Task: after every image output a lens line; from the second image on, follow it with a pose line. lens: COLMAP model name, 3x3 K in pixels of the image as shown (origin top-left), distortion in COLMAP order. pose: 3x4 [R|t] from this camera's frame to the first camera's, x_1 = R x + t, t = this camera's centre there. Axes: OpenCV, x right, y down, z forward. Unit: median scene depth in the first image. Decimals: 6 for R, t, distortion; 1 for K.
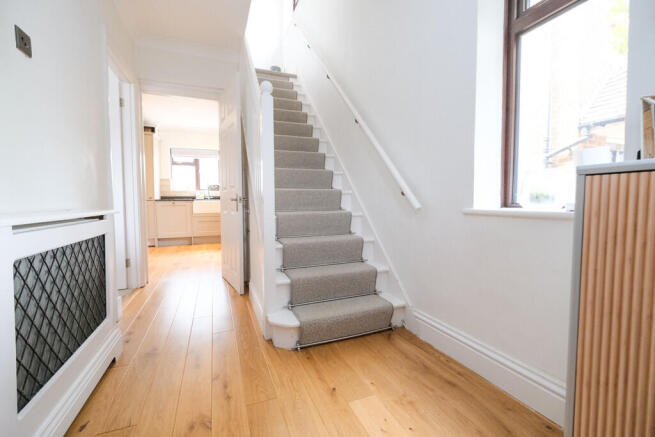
lens RADIAL K [[283.2, 0, 325.3], [0, 283.2, 218.2], [0, 0, 1]] dist [-0.003116, 0.000273]
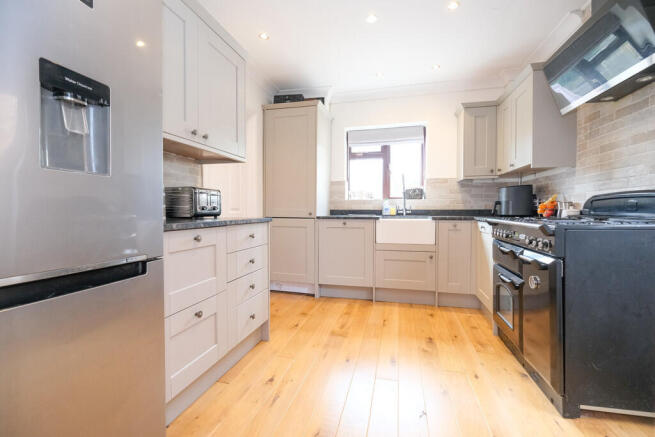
lens RADIAL K [[283.2, 0, 327.9], [0, 283.2, 214.7], [0, 0, 1]] dist [-0.003116, 0.000273]
pose [[0.815811, 0.019691, -0.577984, -0.223056], [-0.037522, 0.999117, -0.018923, -0.053673], [0.577101, 0.037125, 0.815829, 0.484073]]
